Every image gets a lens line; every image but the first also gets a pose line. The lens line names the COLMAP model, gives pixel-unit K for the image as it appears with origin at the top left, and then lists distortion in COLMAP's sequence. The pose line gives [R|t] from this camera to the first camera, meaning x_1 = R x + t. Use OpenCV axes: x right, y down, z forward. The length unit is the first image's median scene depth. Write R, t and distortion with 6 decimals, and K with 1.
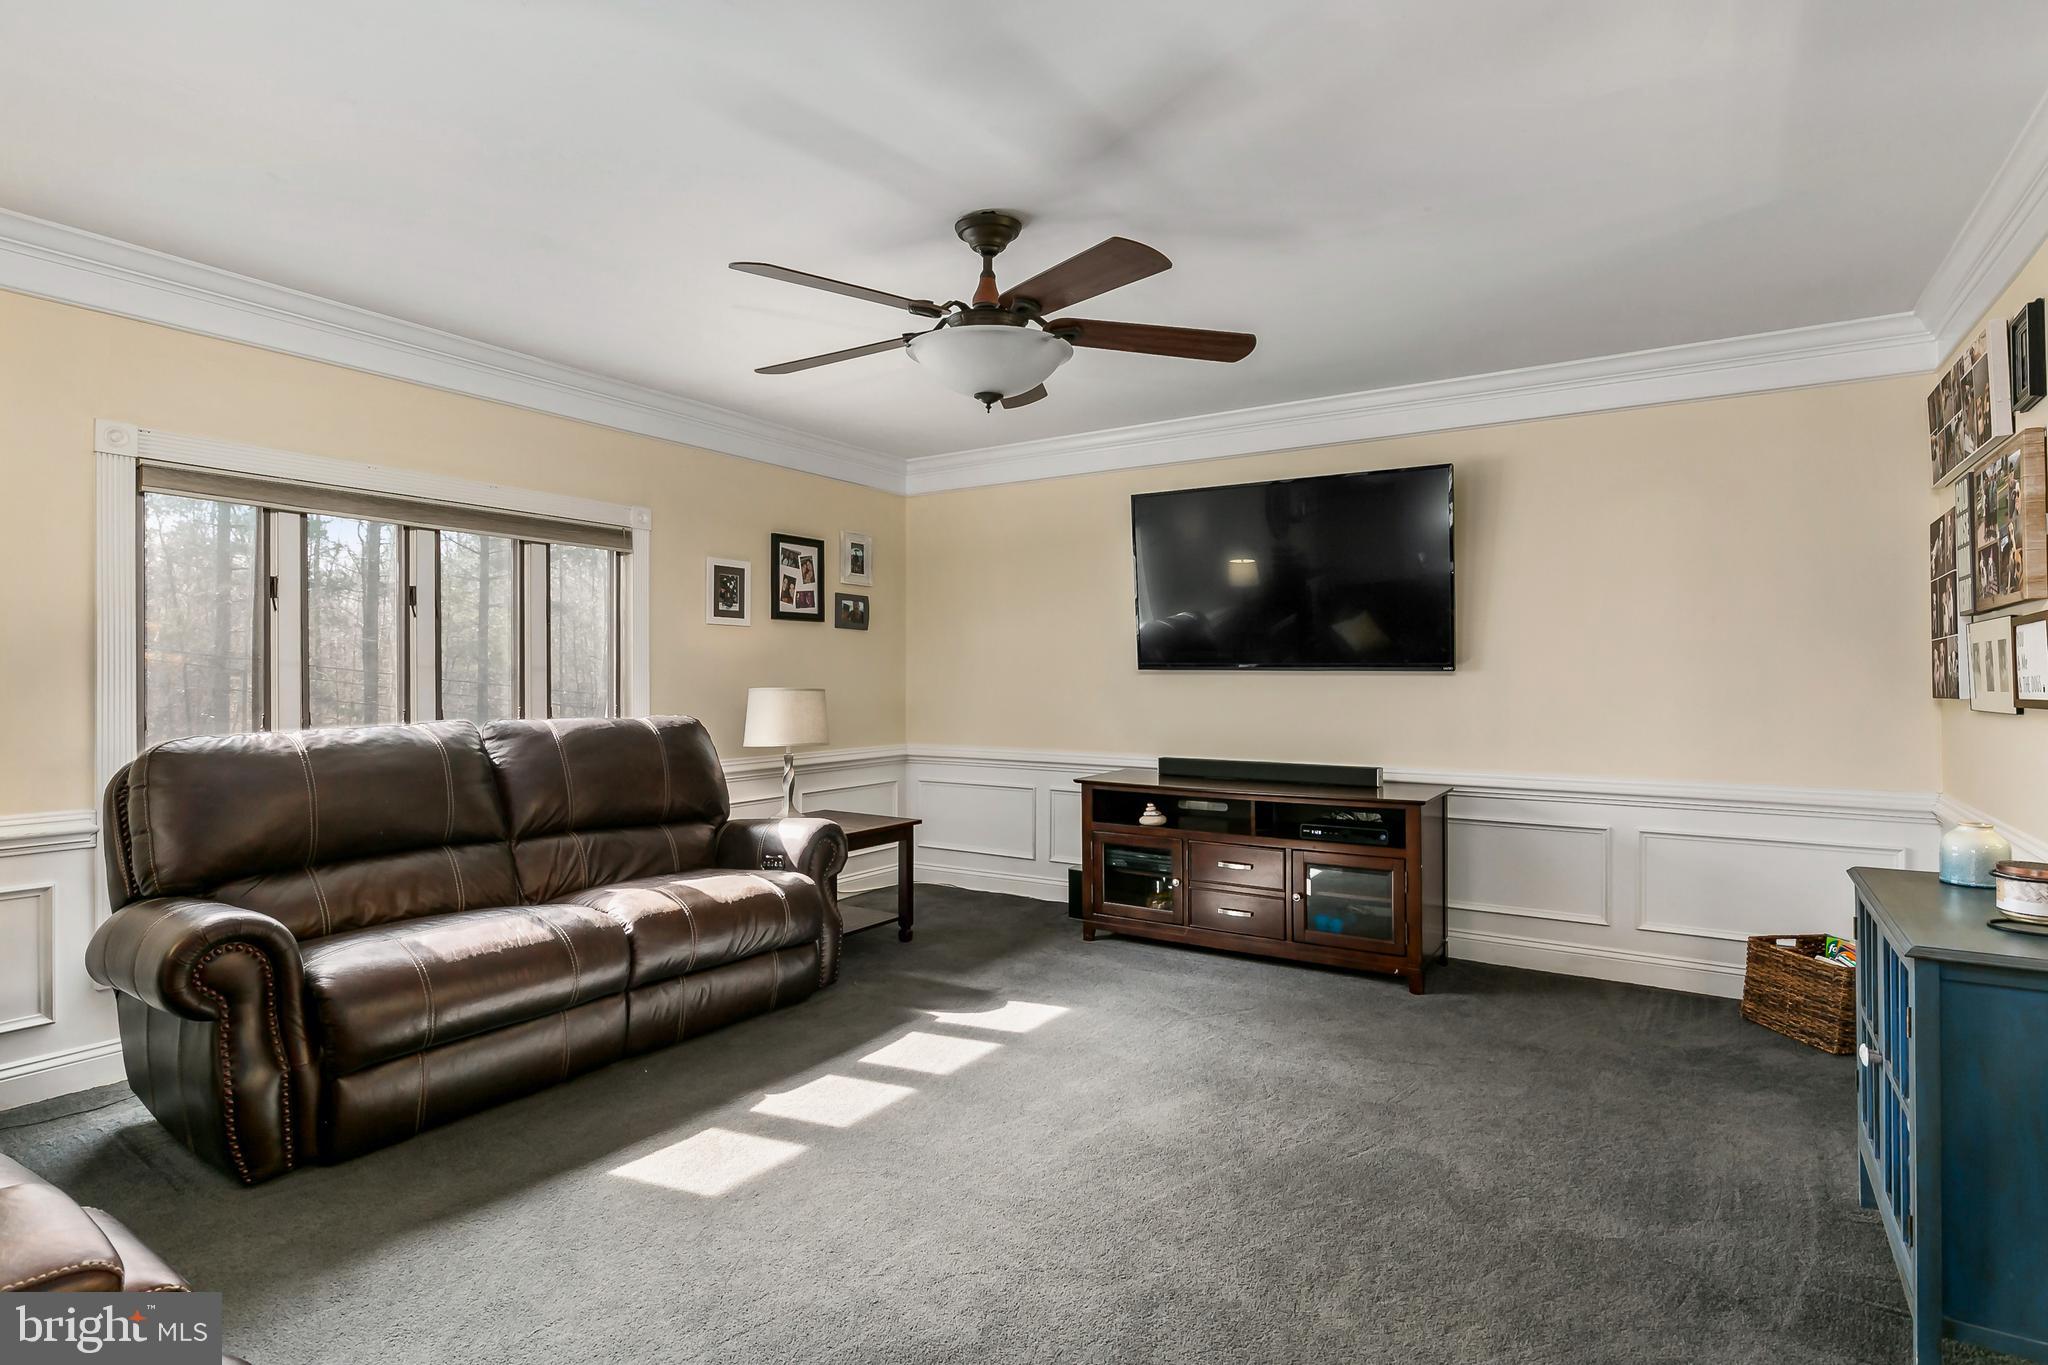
lens RADIAL K [[1045.4, 0, 1026.4], [0, 1045.4, 675.6], [0, 0, 1]] dist [0.006022, -0.000038]
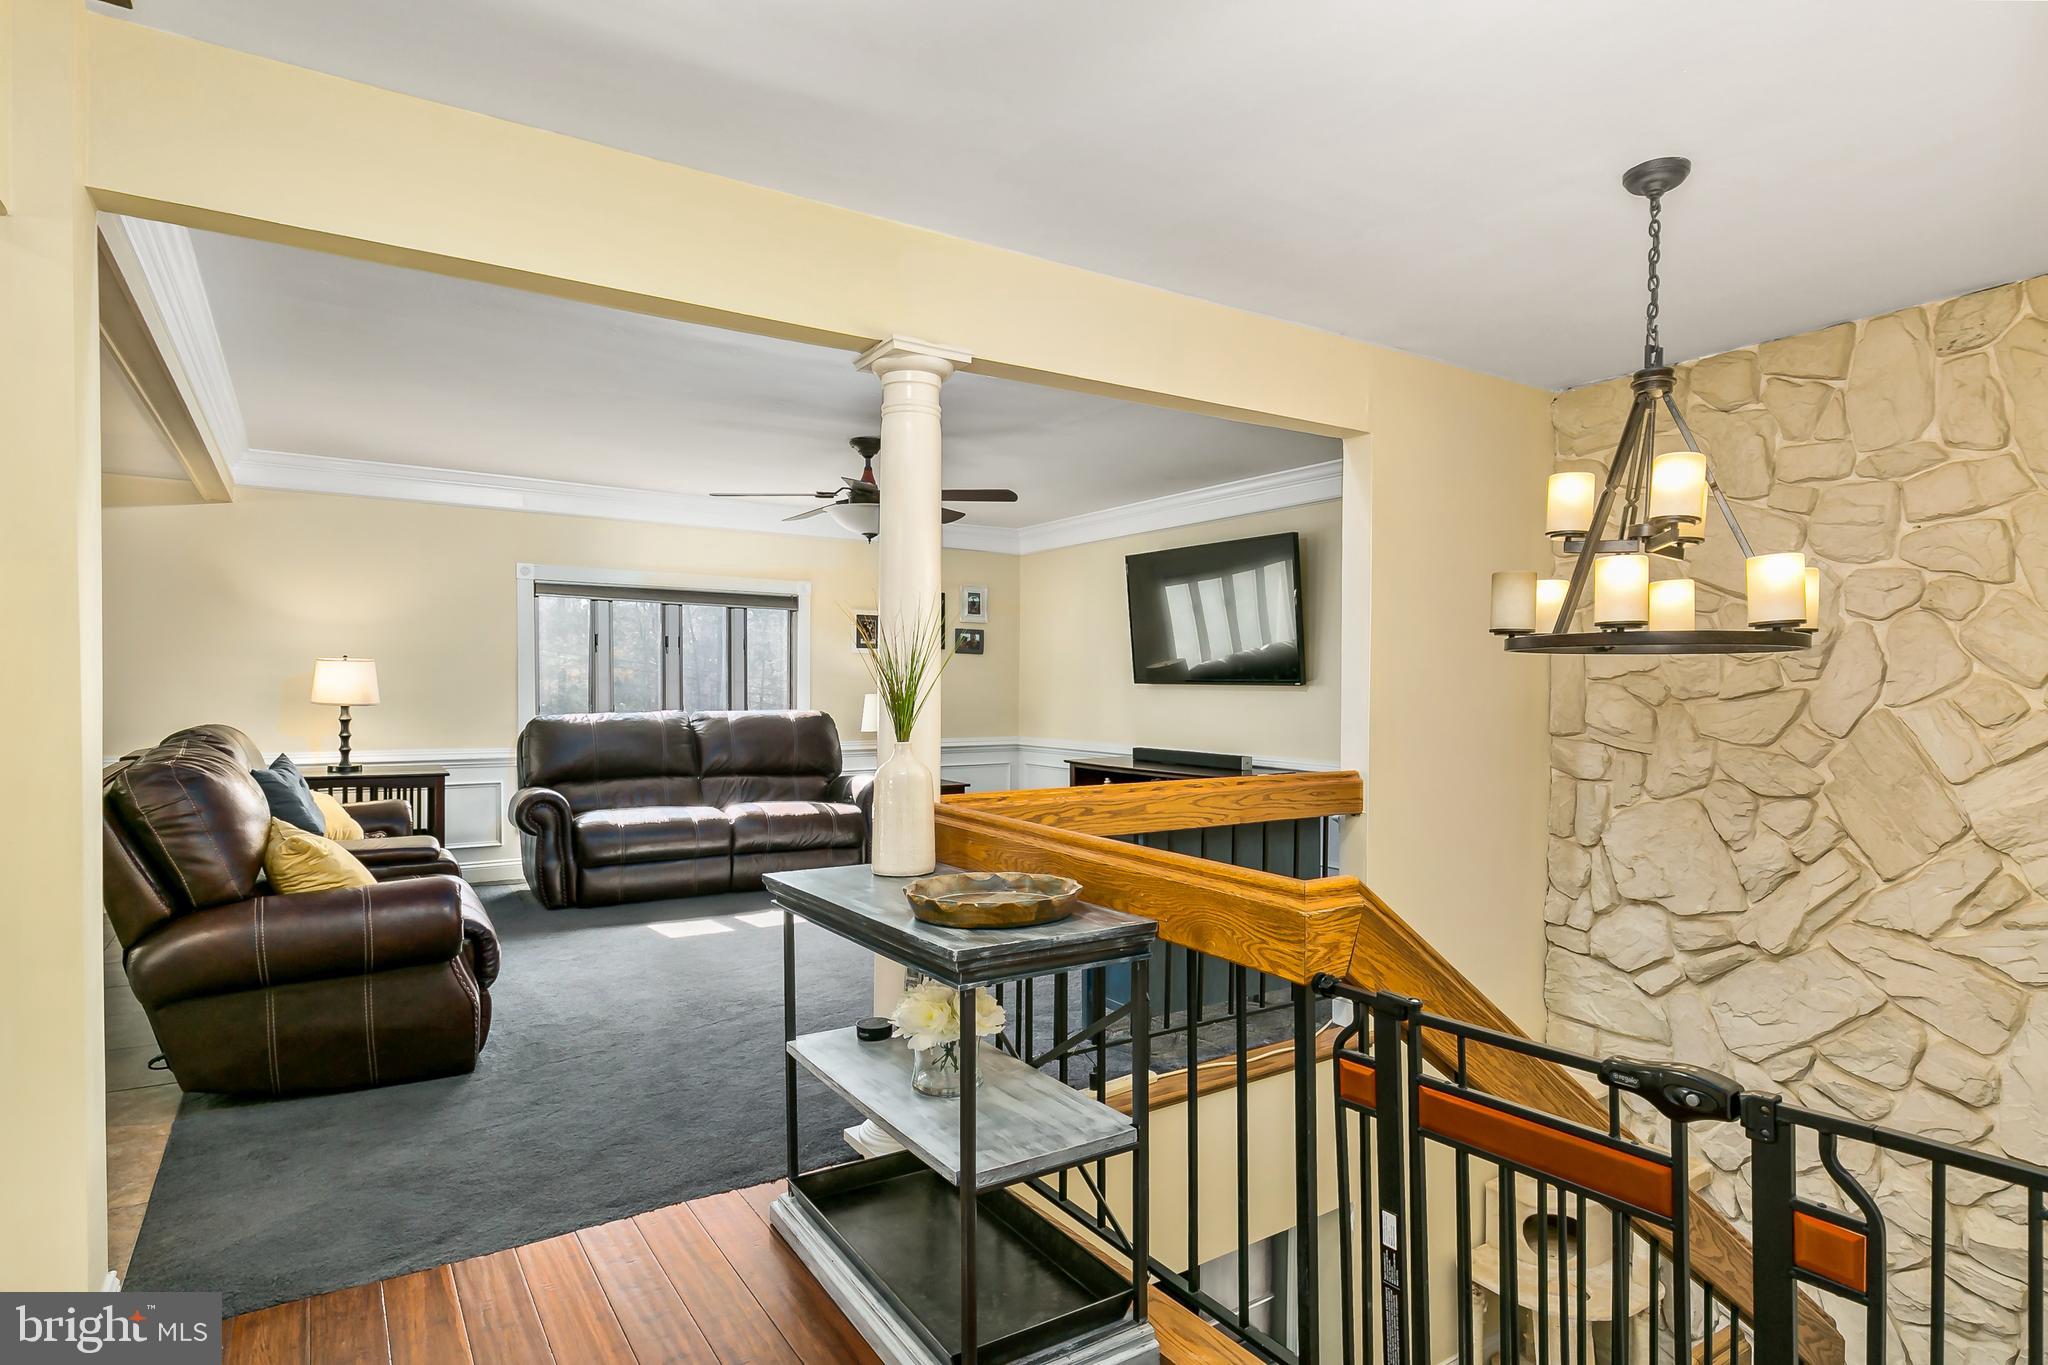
lens RADIAL K [[1086.8, 0, 1023.7], [0, 1086.8, 686.2], [0, 0, 1]] dist [0.002188, 0.000133]
pose [[0.913604, 0.004916, -0.406575, 0.740772], [-0.004599, 0.999988, 0.001757, -0.005153], [0.406579, 0.000265, 0.913616, -0.469593]]
